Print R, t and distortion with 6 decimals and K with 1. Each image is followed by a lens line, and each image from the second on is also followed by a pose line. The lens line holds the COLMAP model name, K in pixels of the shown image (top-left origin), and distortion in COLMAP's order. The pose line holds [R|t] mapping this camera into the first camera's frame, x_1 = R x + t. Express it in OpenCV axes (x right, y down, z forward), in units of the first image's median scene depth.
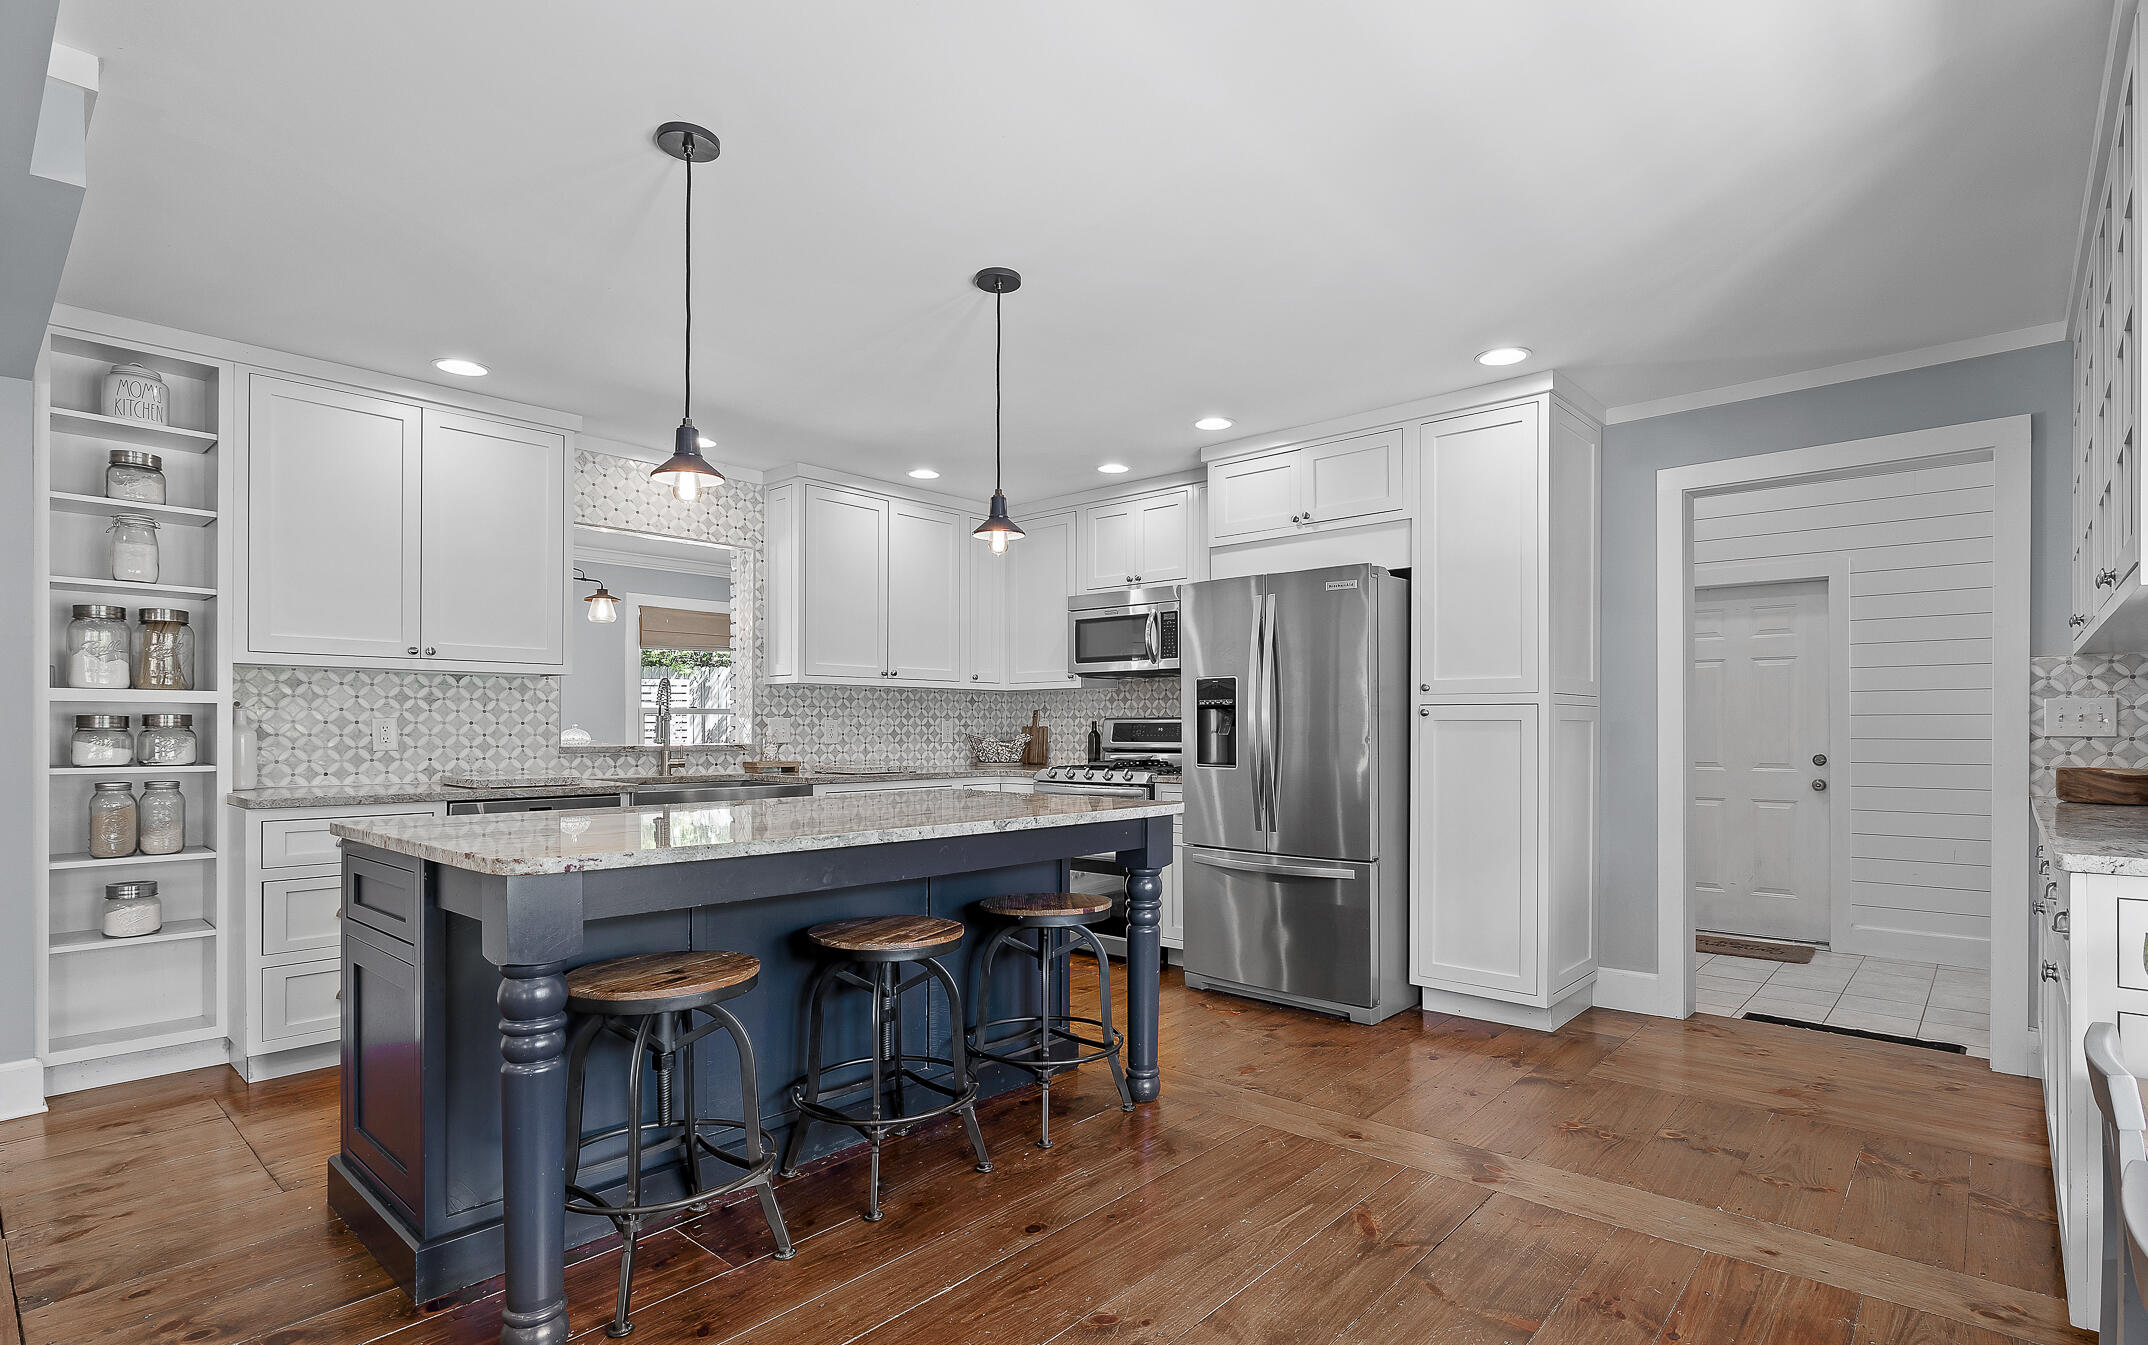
lens RADIAL K [[1020.8, 0, 1110.5], [0, 1020.8, 725.8], [0, 0, 1]] dist [-0.009607, 0.001421]
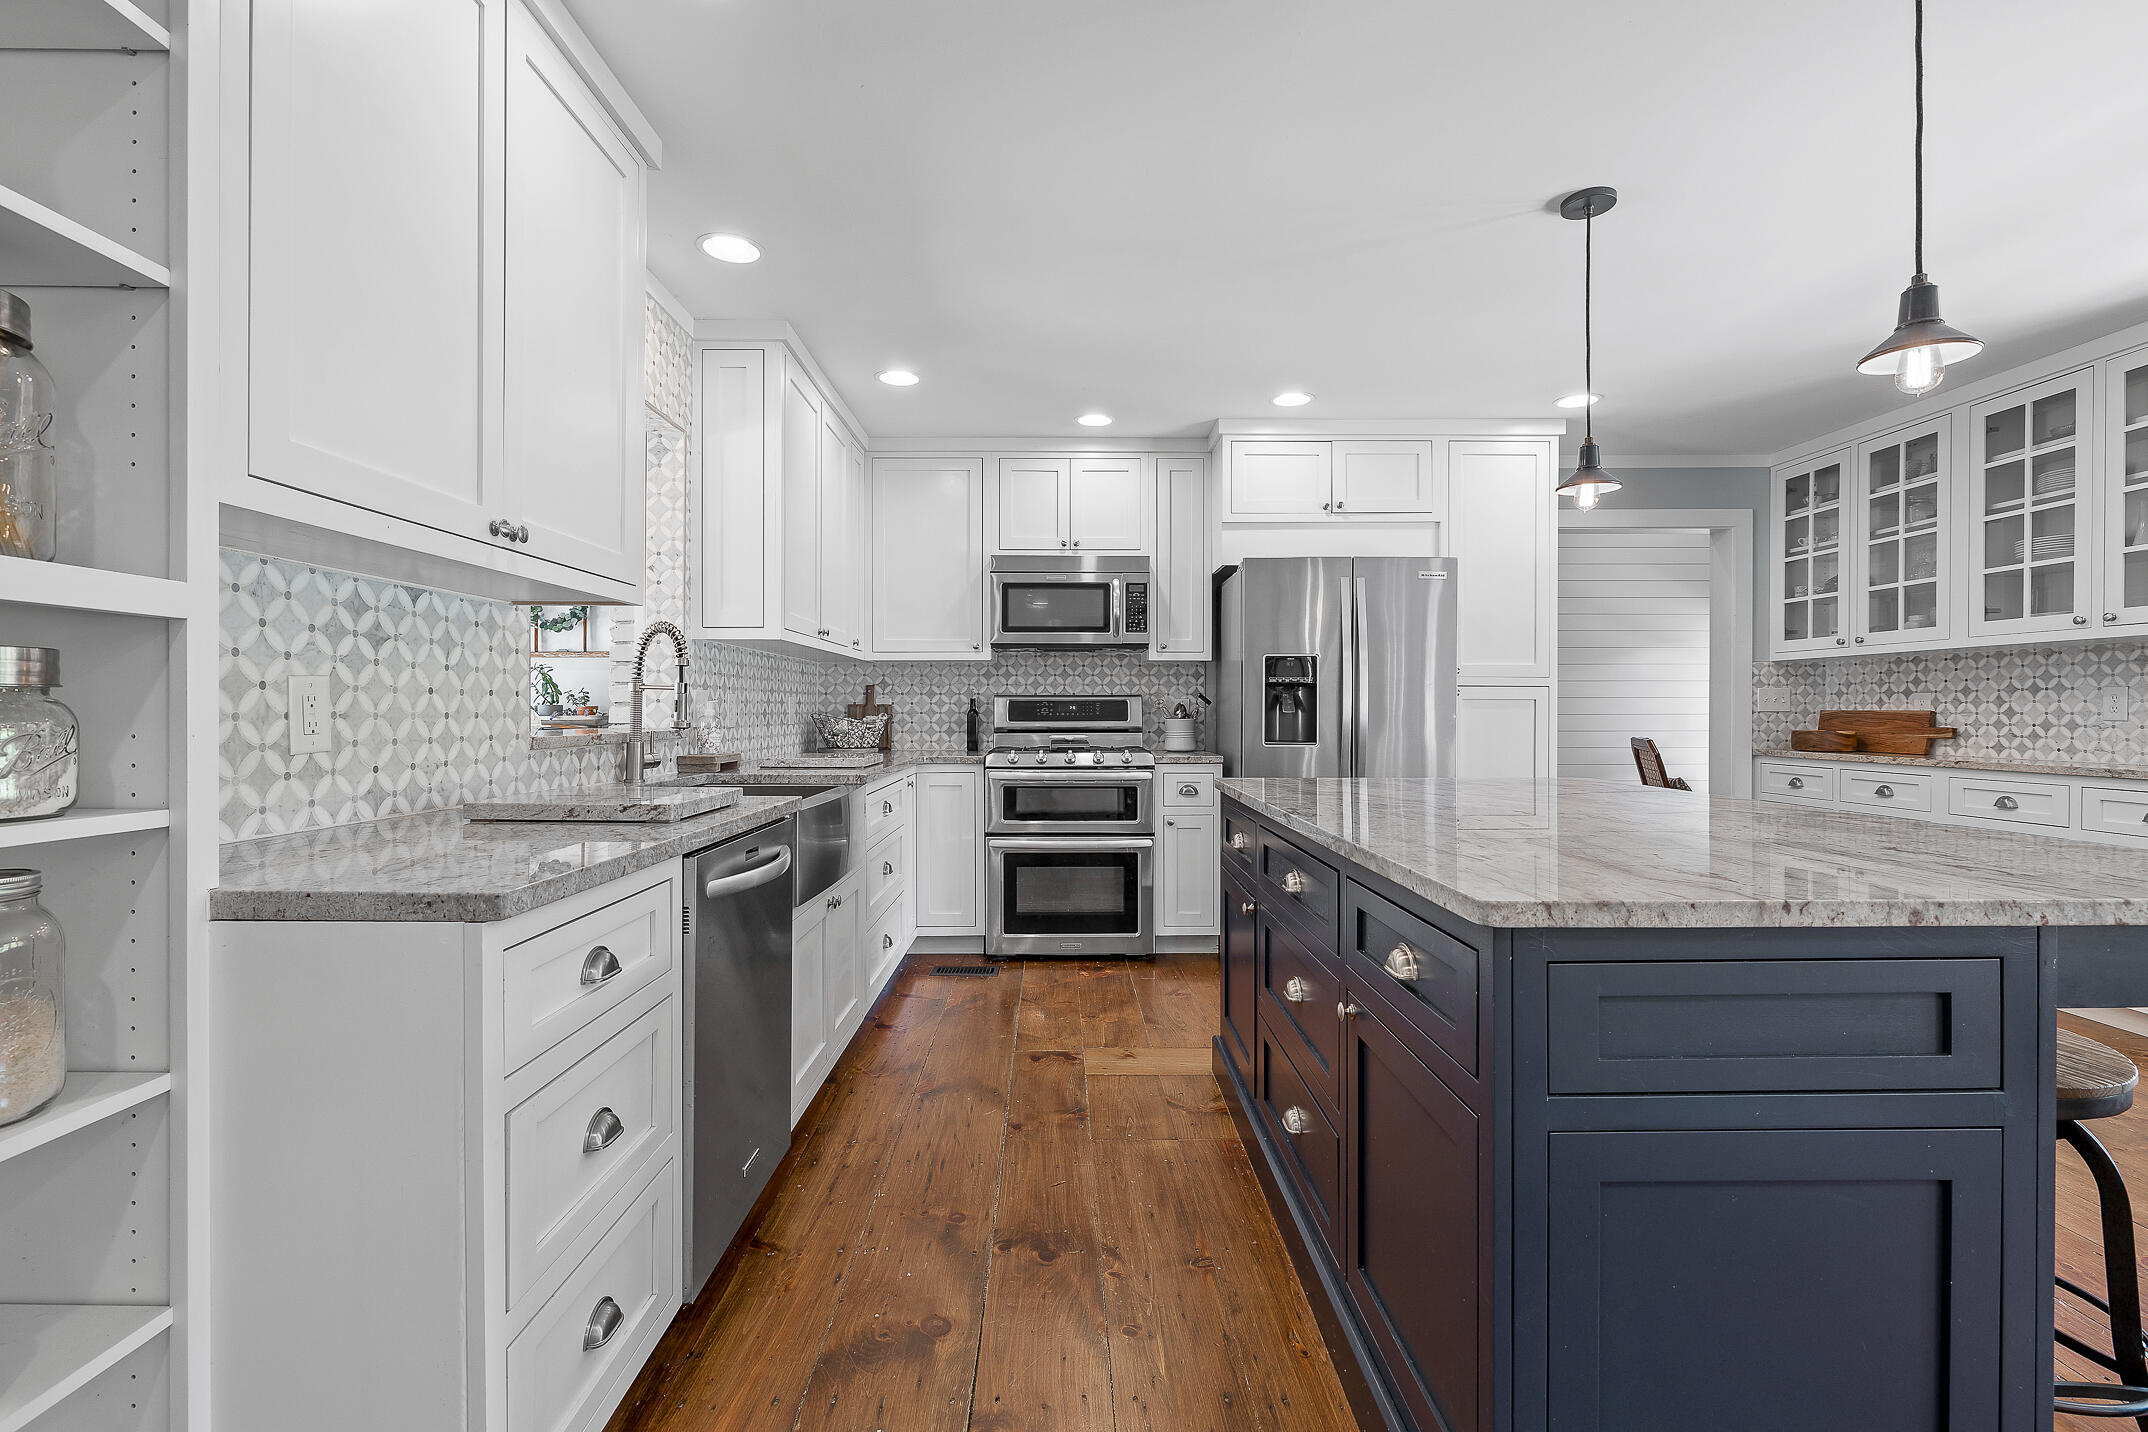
lens RADIAL K [[941.6, 0, 1075.4], [0, 941.6, 716.3], [0, 0, 1]] dist [-0.011339, 0.000322]
pose [[0.753292, -0.004898, 0.657668, -0.688133], [-0.001328, 0.999959, 0.008968, 0.004966], [-0.657685, -0.007629, 0.753254, 0.465296]]
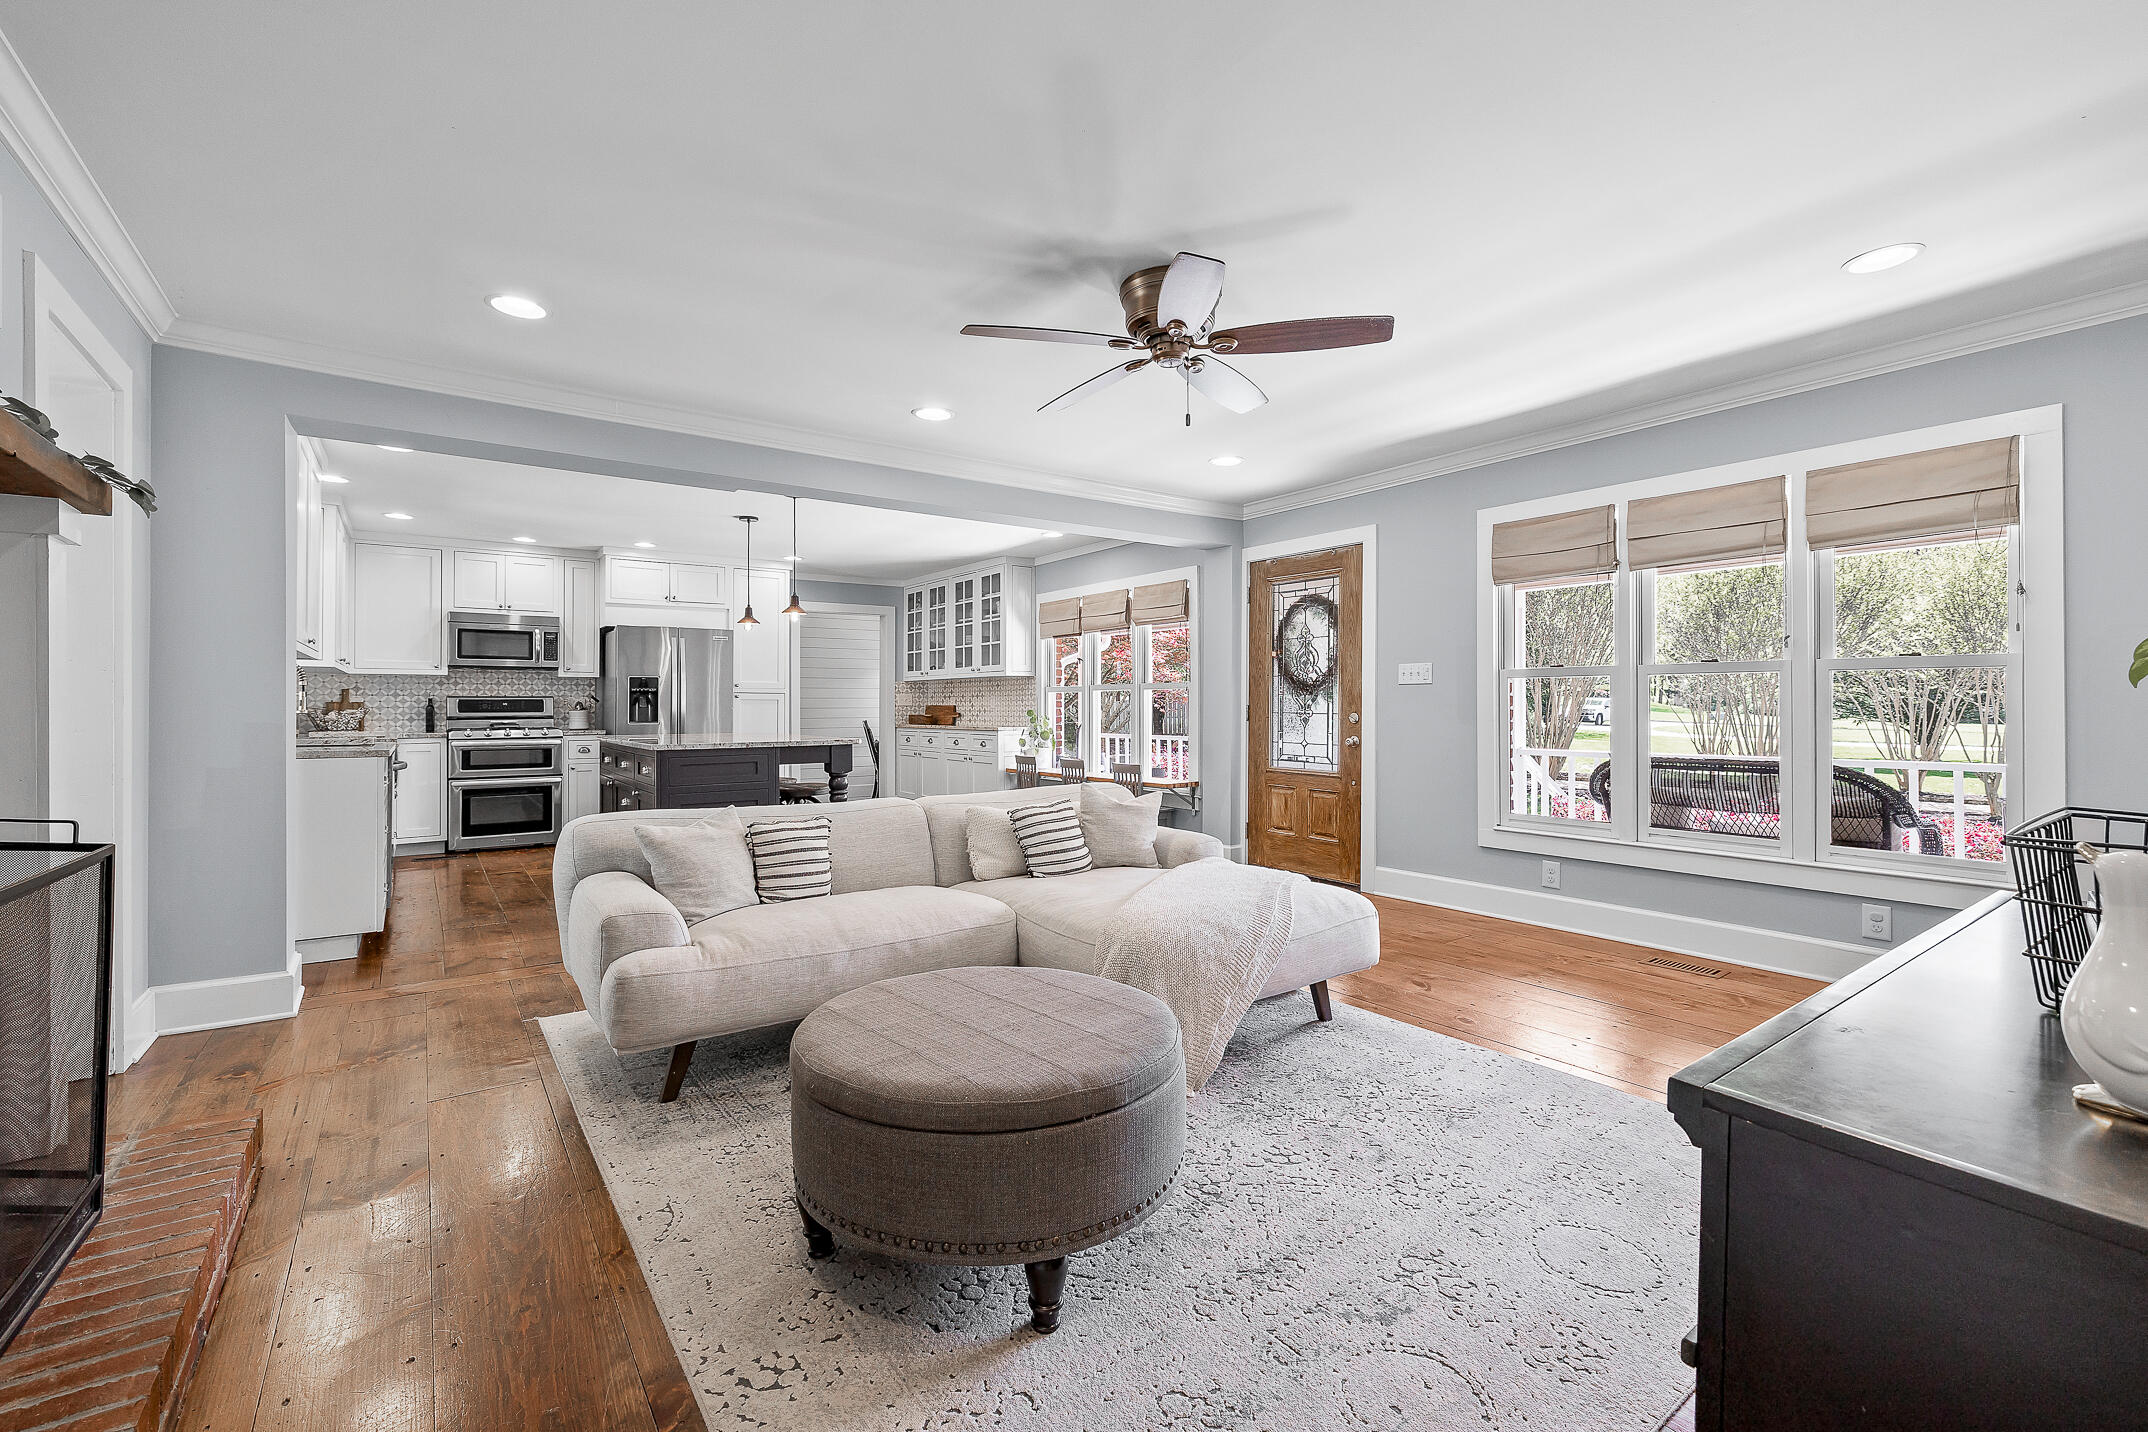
lens RADIAL K [[897.7, 0, 1081.5], [0, 897.7, 700.3], [0, 0, 1]] dist [-0.010802, -0.000157]
pose [[0.230994, 0.007819, 0.972924, -1.408859], [0.001490, 0.999964, -0.008391, 0.013801], [-0.972954, 0.003388, 0.230974, -0.203308]]
